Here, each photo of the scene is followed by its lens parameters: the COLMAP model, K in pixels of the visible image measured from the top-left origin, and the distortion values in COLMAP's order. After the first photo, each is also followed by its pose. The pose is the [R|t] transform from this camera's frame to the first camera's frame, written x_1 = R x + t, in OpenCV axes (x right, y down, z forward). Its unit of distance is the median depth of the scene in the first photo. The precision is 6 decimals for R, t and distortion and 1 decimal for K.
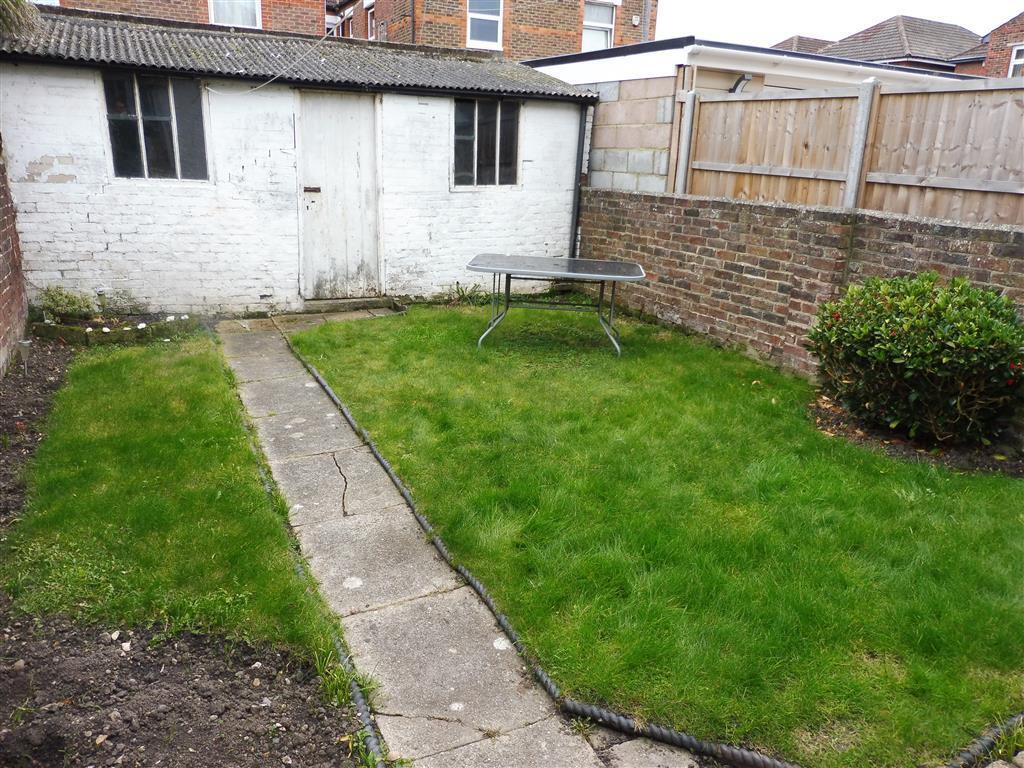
lens RADIAL K [[728.6, 0, 515.4], [0, 728.6, 382.6], [0, 0, 1]] dist [-0.045275, -0.001861]
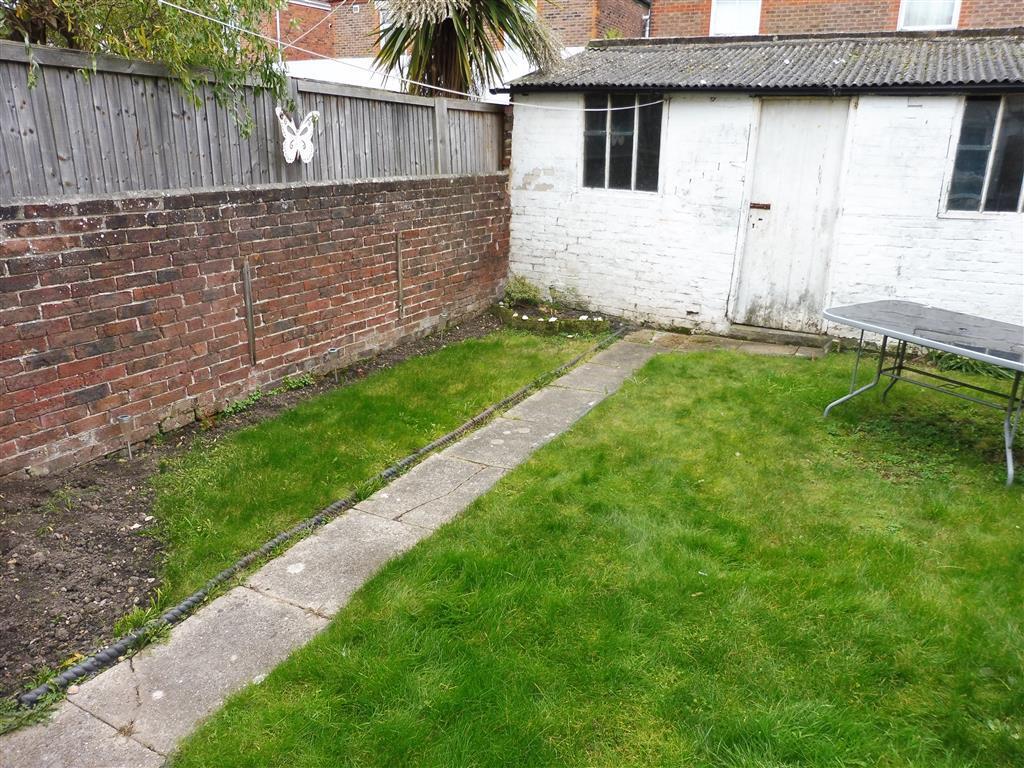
lens RADIAL K [[728.6, 0, 515.4], [0, 728.6, 382.6], [0, 0, 1]] dist [-0.045275, -0.001861]
pose [[0.583100, 0.220977, -0.781769, 0.318486], [-0.232413, 0.967451, 0.100112, -0.074745], [0.778446, 0.123318, 0.615479, 0.236816]]
